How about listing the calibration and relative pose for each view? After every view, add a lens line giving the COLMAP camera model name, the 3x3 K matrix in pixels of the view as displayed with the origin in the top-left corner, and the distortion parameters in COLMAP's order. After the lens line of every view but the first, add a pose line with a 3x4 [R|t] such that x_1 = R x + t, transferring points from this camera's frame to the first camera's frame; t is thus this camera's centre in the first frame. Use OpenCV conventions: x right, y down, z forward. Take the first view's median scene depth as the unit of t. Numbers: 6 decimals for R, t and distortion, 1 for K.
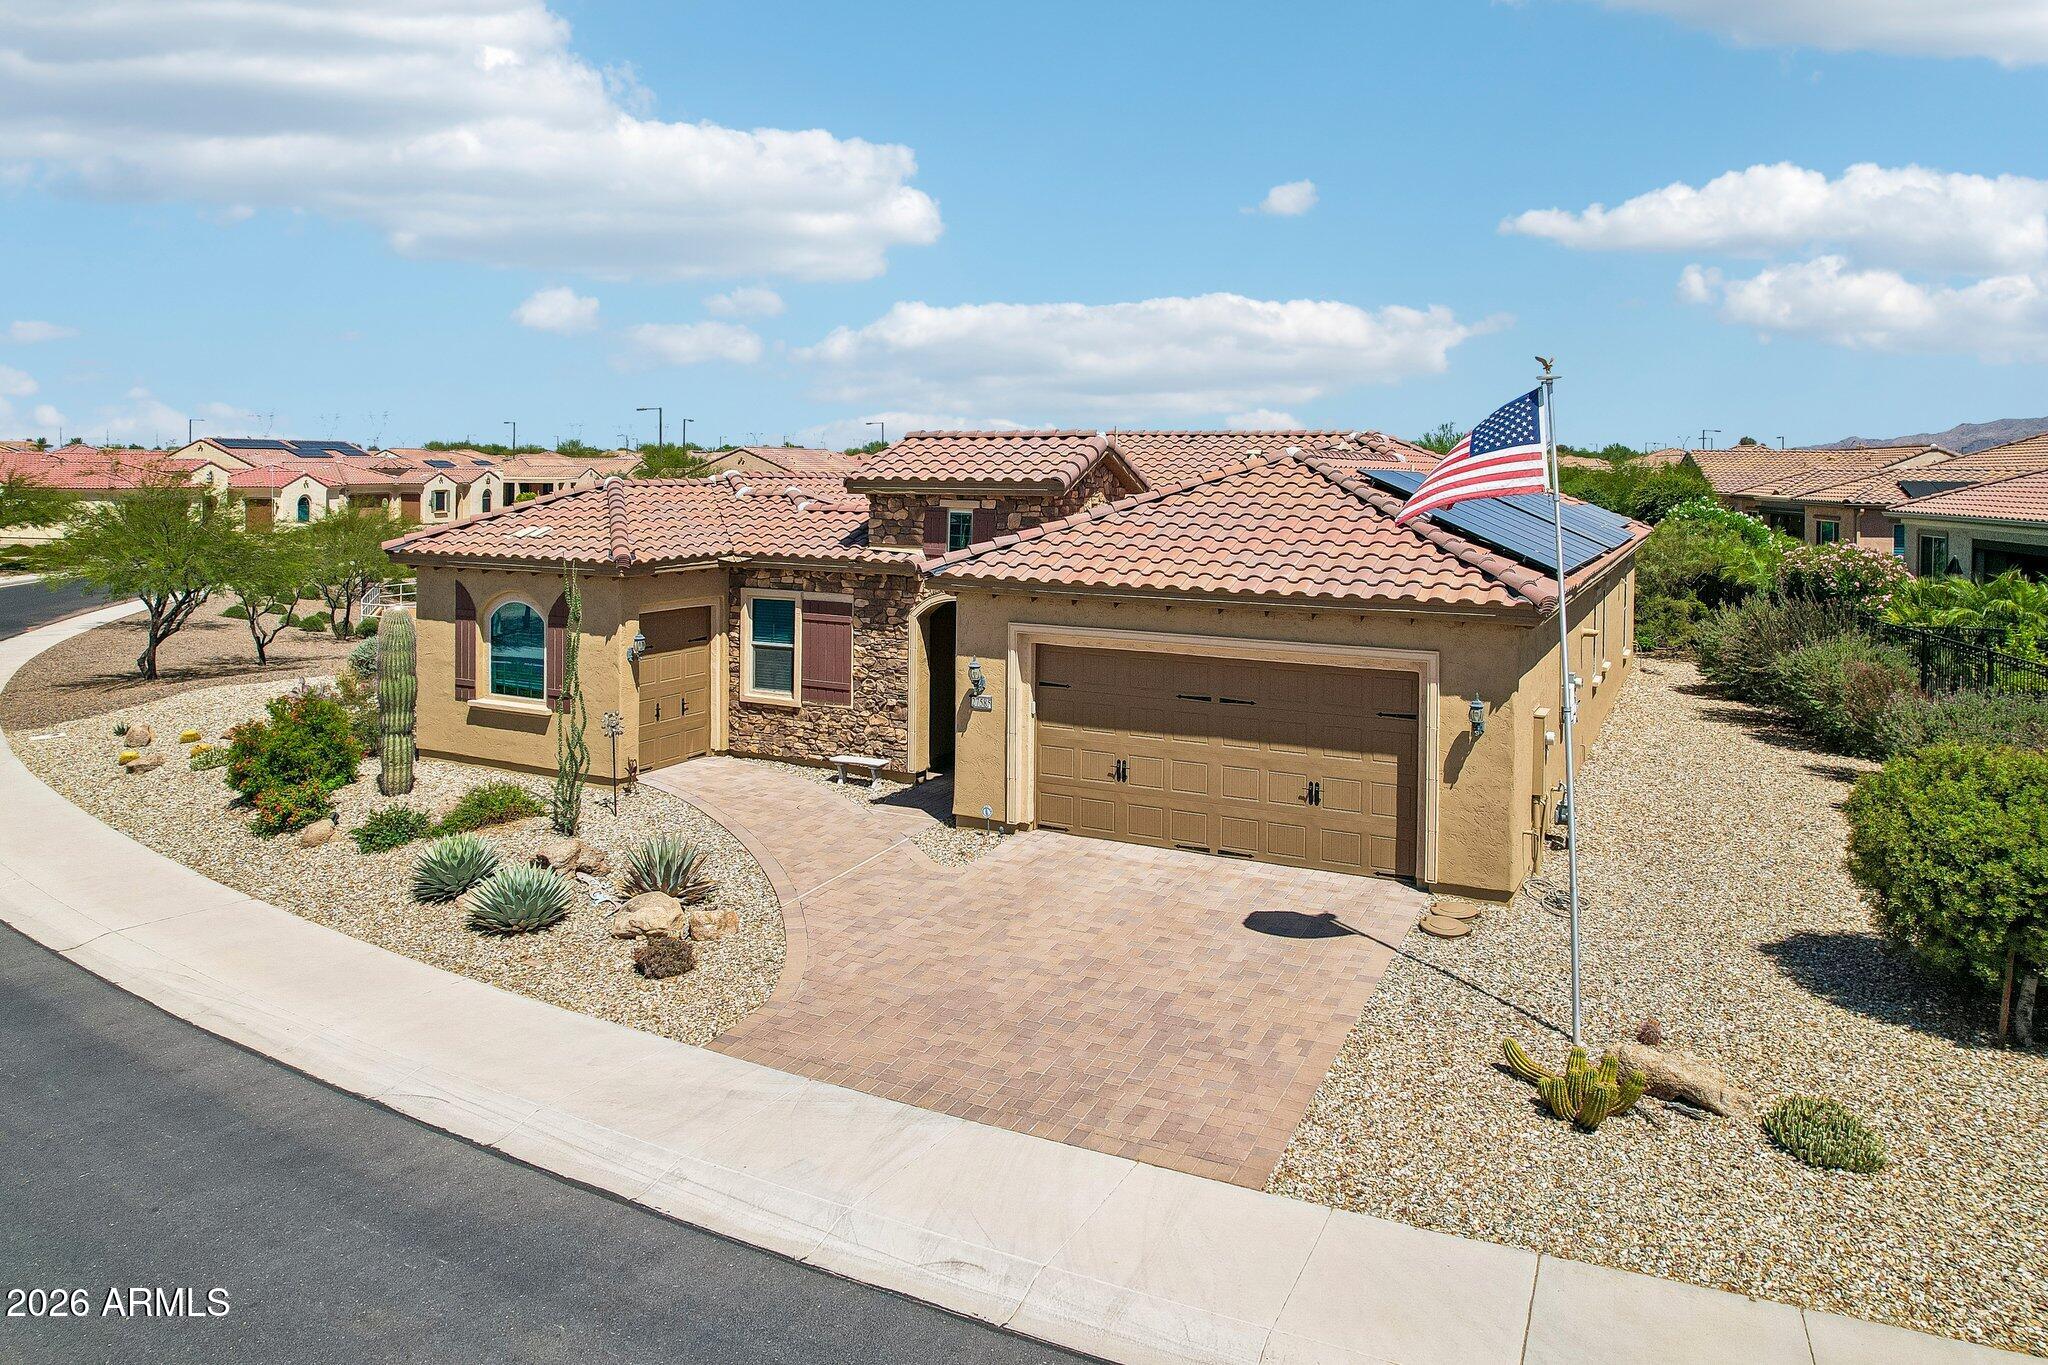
lens RADIAL K [[1373.2, 0, 973.9], [0, 1373.2, 508.7], [0, 0, 1]] dist [-0.041542, 0.017601]
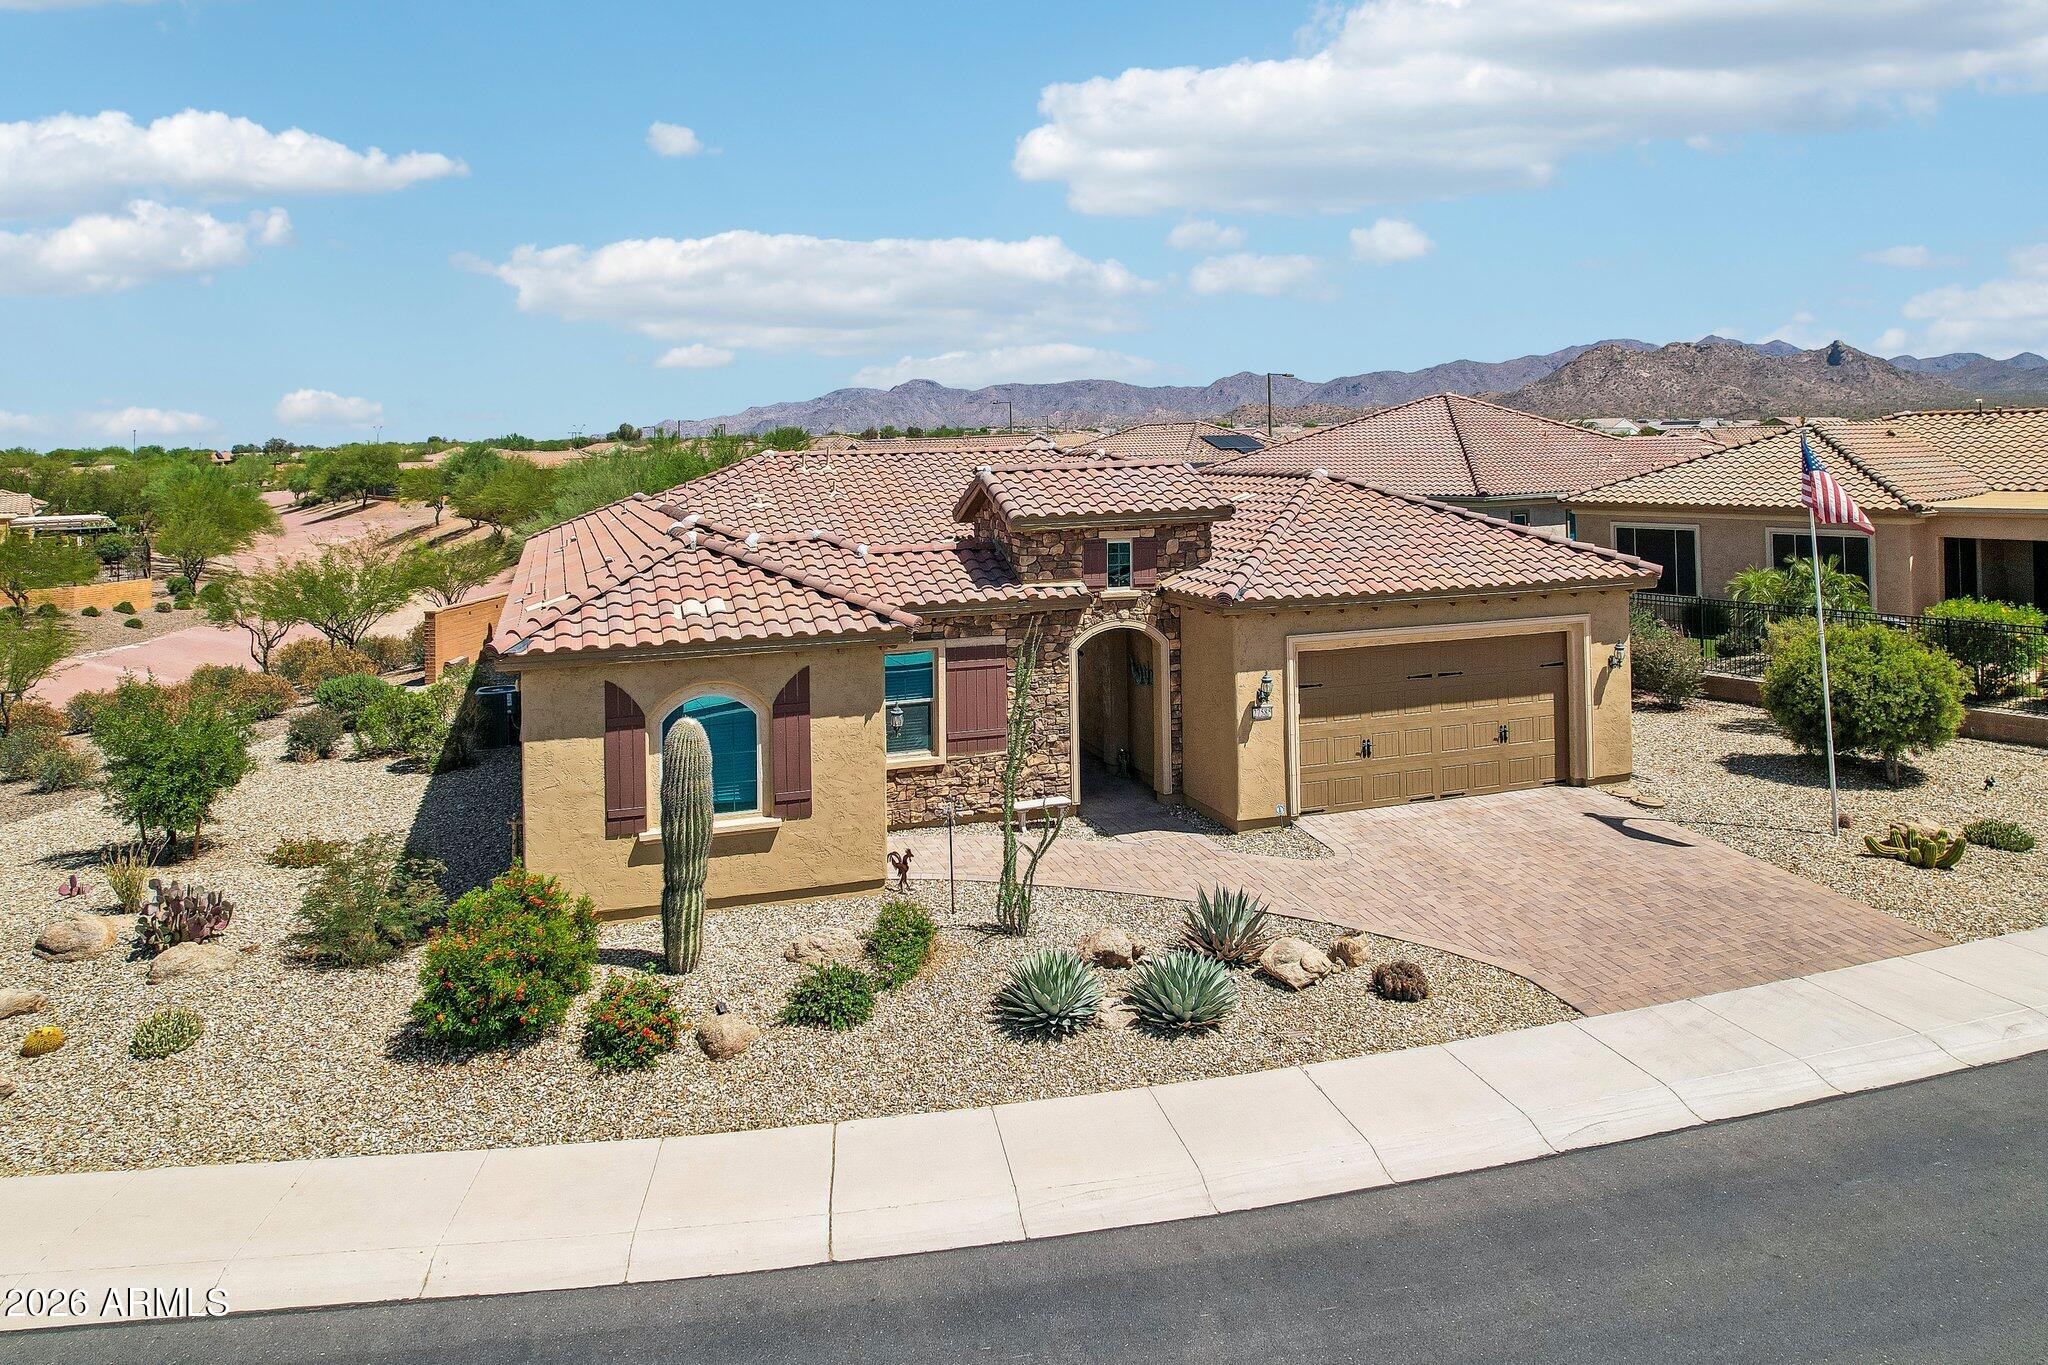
lens RADIAL K [[1409.9, 0, 1022.6], [0, 1409.9, 426.5], [0, 0, 1]] dist [-0.037886, 0.007747]
pose [[0.694619, -0.014652, 0.719228, -0.821931], [0.052679, 0.998144, -0.030543, -0.056098], [-0.717446, 0.059104, 0.694102, 0.295977]]
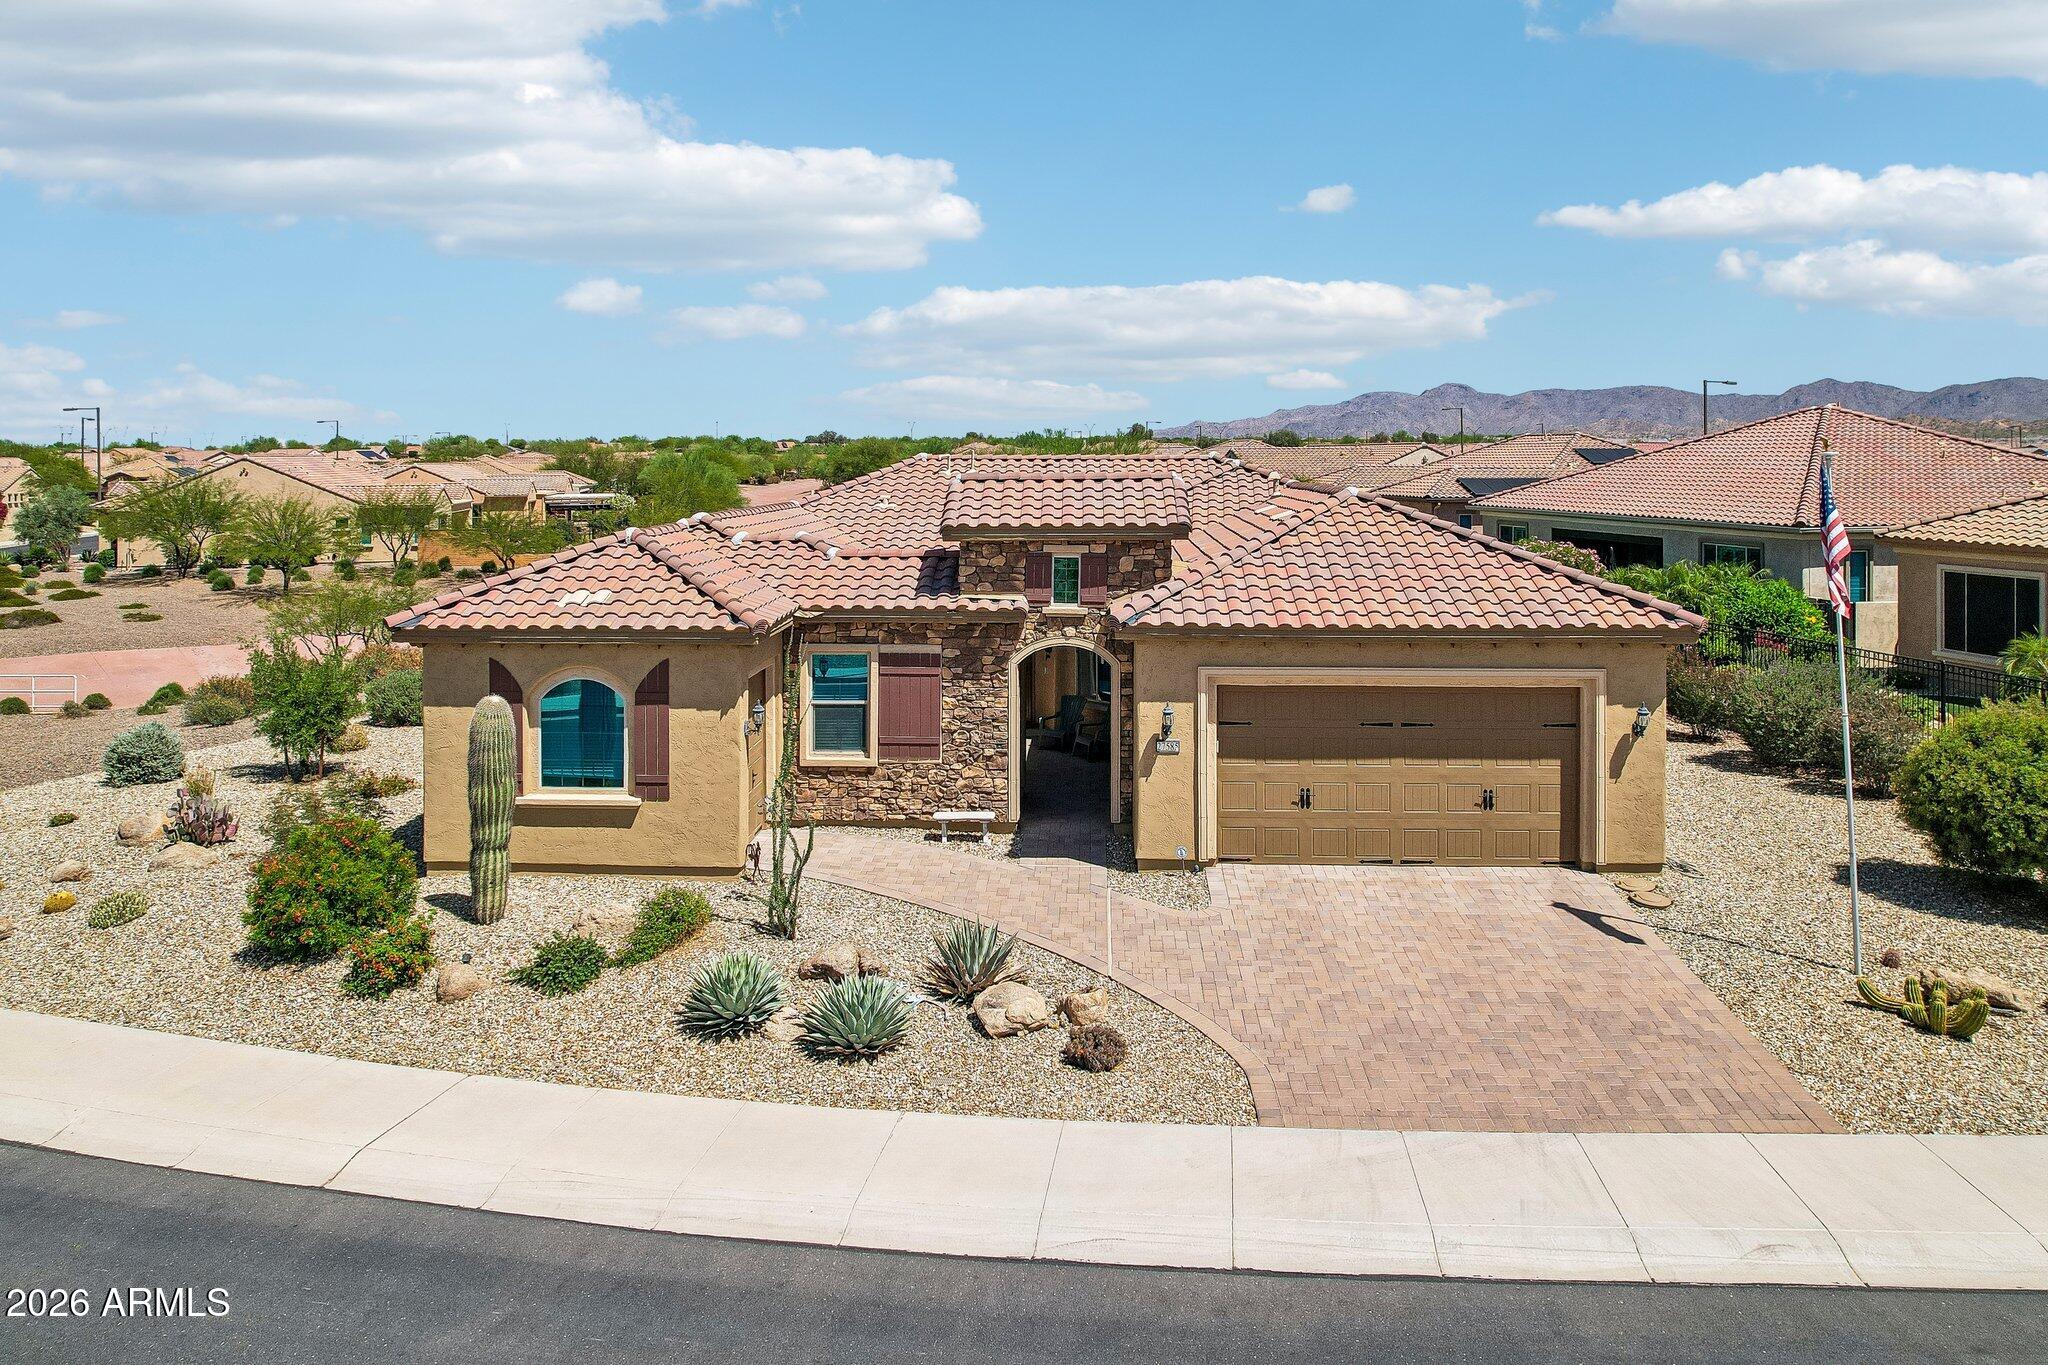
lens RADIAL K [[1405.8, 0, 995.4], [0, 1405.8, 466.2], [0, 0, 1]] dist [-0.035549, 0.005389]
pose [[0.911787, -0.015038, 0.410389, -0.472960], [0.024088, 0.999567, -0.016892, -0.047328], [-0.409957, 0.025287, 0.911754, 0.077484]]
